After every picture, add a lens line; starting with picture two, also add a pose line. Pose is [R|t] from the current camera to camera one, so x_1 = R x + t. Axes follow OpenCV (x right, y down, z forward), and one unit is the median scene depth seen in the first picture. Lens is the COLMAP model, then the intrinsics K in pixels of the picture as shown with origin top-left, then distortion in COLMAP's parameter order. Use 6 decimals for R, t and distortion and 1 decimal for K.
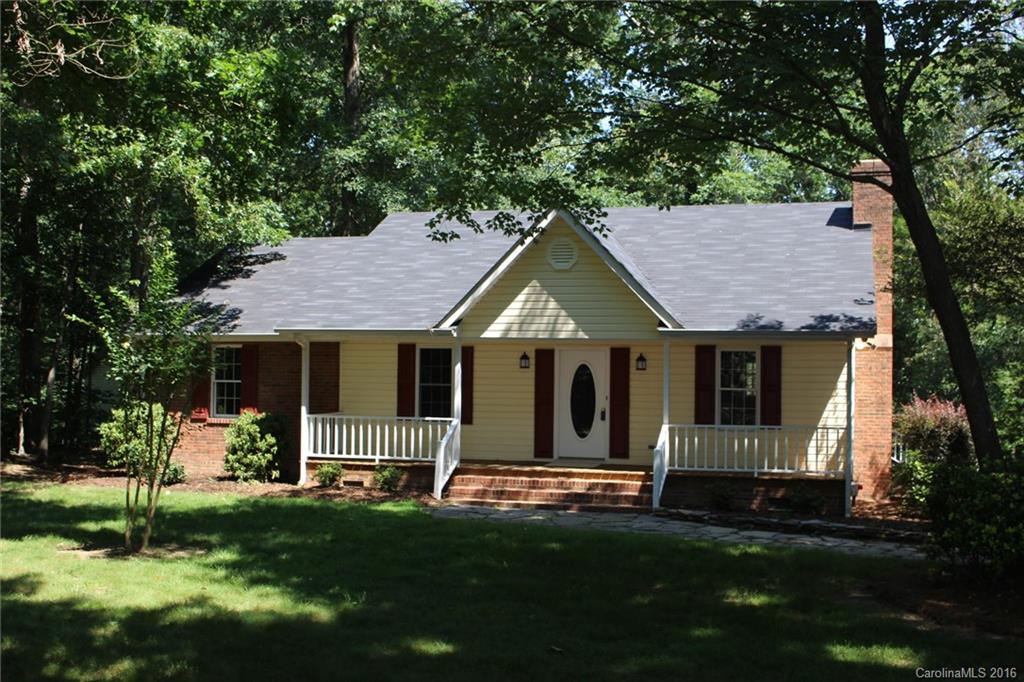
lens RADIAL K [[1178.9, 0, 525.7], [0, 1178.9, 346.7], [0, 0, 1]] dist [-0.083523, 0.037263]
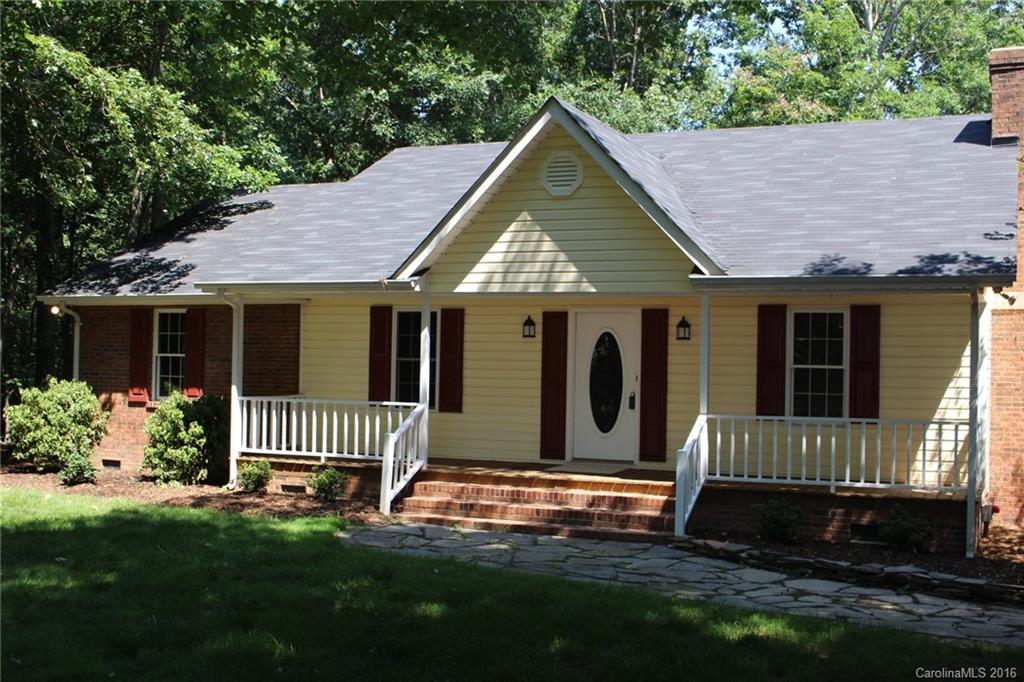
lens RADIAL K [[1178.9, 0, 525.7], [0, 1178.9, 346.7], [0, 0, 1]] dist [-0.083523, 0.037263]
pose [[0.990417, 0.004360, -0.138038, 0.105969], [-0.003703, 0.999981, 0.005018, 0.021718], [0.138057, -0.004459, 0.990414, 0.283379]]
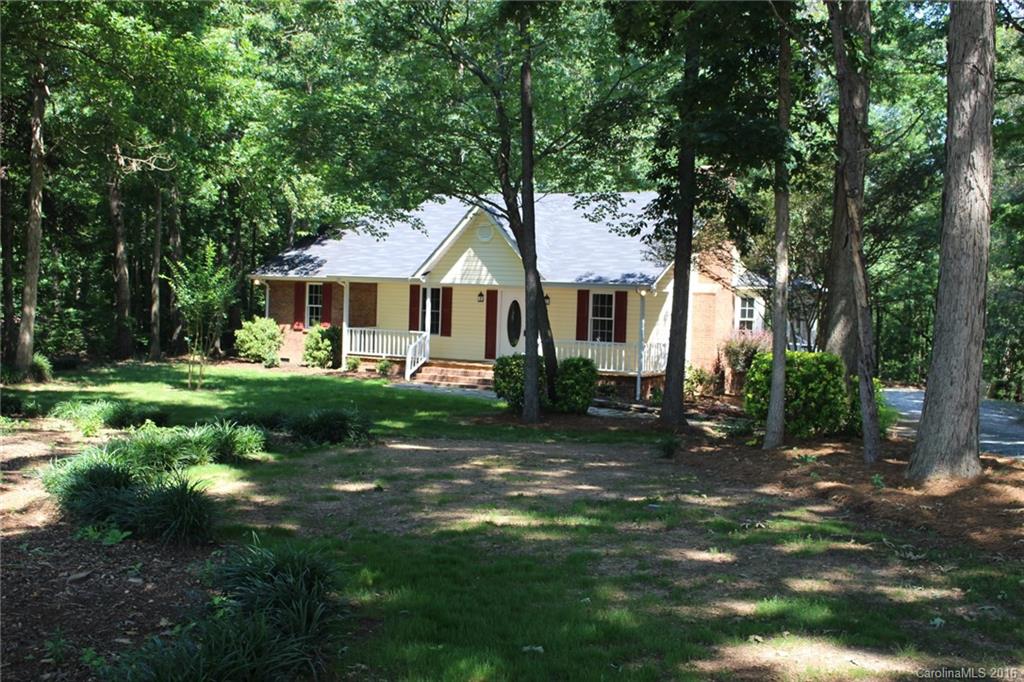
lens RADIAL K [[1178.9, 0, 525.7], [0, 1178.9, 346.7], [0, 0, 1]] dist [-0.083523, 0.037263]
pose [[0.969731, 0.030086, -0.242316, 0.469673], [-0.013874, 0.997566, 0.068334, -0.032263], [0.243782, -0.062904, 0.967788, -0.545306]]
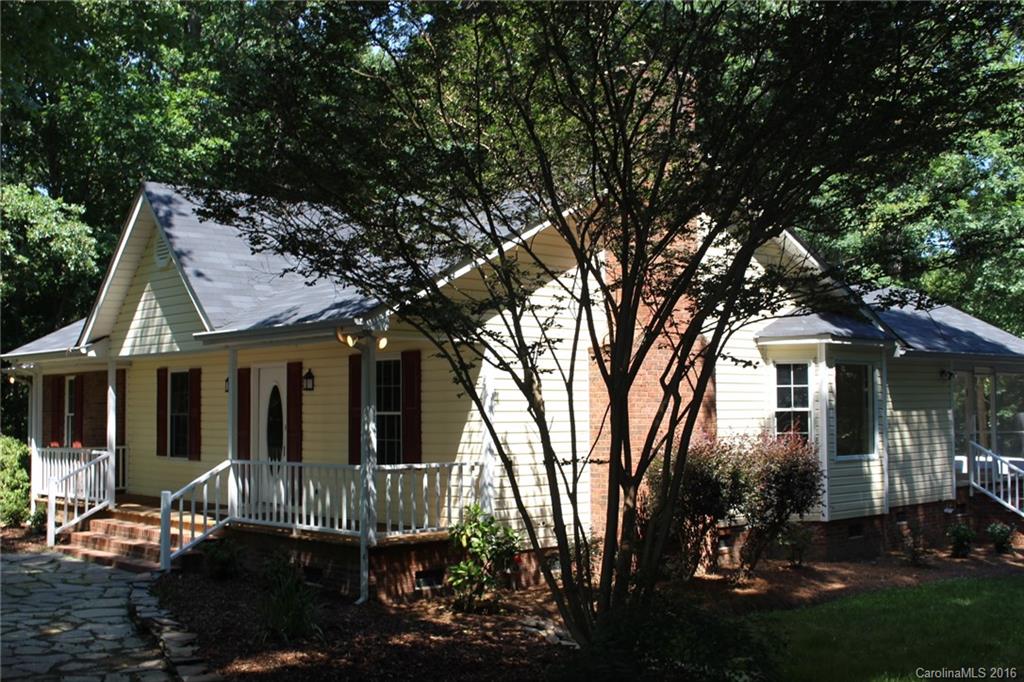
lens RADIAL K [[1178.9, 0, 525.7], [0, 1178.9, 346.7], [0, 0, 1]] dist [-0.083523, 0.037263]
pose [[0.851996, -0.046493, -0.521479, 0.642411], [0.027356, 0.998642, -0.044341, 0.030424], [0.522833, 0.023513, 0.852111, 0.436882]]
